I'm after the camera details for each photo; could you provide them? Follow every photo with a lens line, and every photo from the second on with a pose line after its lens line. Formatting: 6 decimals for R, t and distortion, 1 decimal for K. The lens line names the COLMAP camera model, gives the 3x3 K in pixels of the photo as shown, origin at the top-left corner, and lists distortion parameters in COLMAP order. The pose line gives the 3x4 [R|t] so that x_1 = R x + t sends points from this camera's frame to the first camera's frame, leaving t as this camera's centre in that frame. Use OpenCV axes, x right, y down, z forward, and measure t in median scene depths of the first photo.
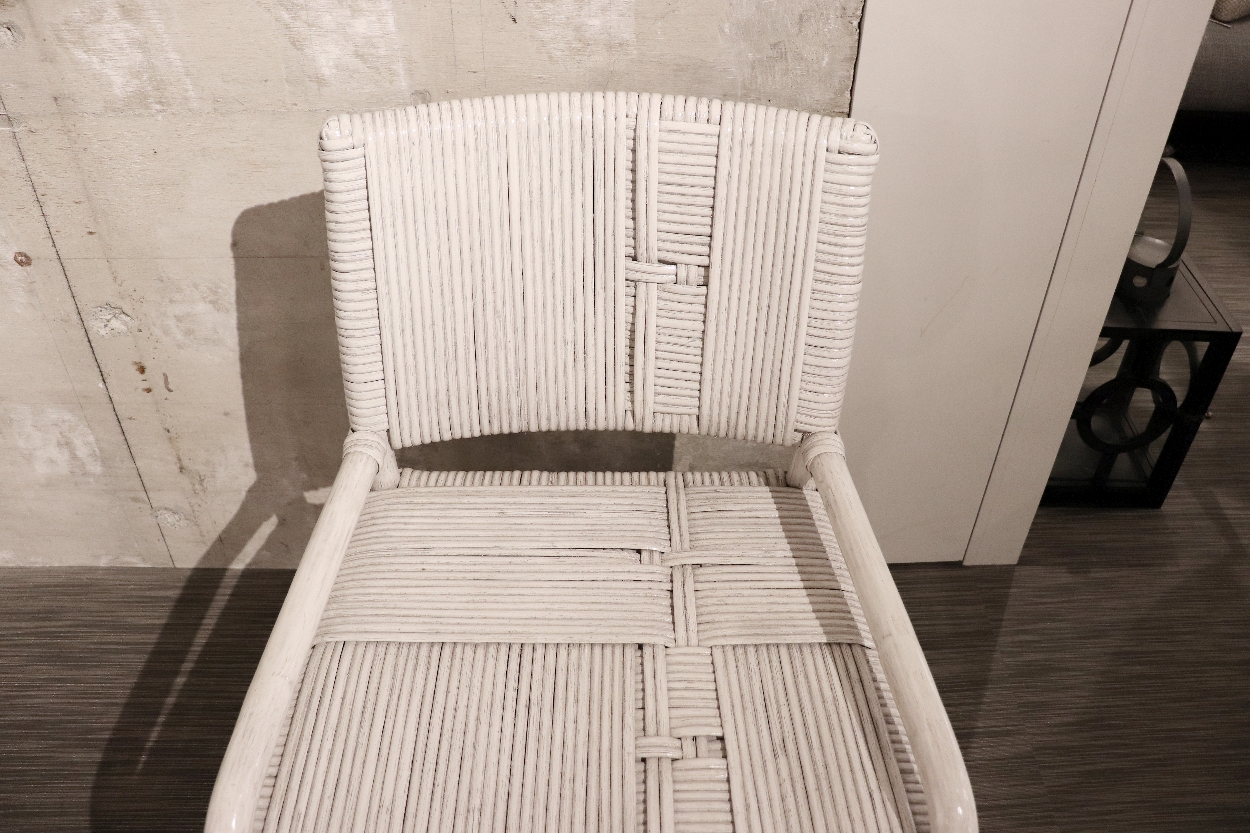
lens RADIAL K [[1053.3, 0, 625.0], [0, 1053.3, 416.5], [0, 0, 1]] dist [-0.160543, 0.150218]
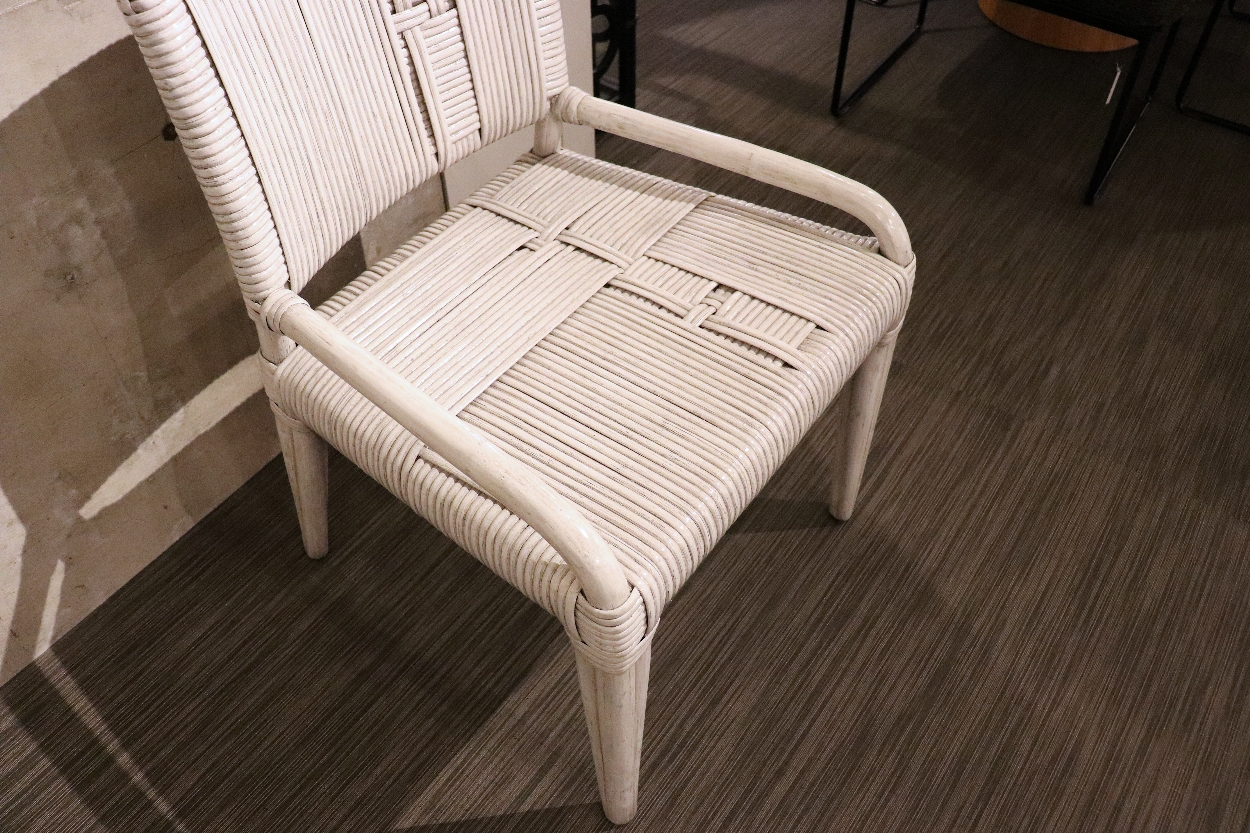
lens RADIAL K [[1053.3, 0, 625.0], [0, 1053.3, 416.5], [0, 0, 1]] dist [-0.160543, 0.150218]
pose [[0.600801, -0.604662, 0.522899, -0.534700], [0.525631, 0.791638, 0.311482, -0.019159], [-0.602288, 0.087713, 0.793446, 0.039034]]
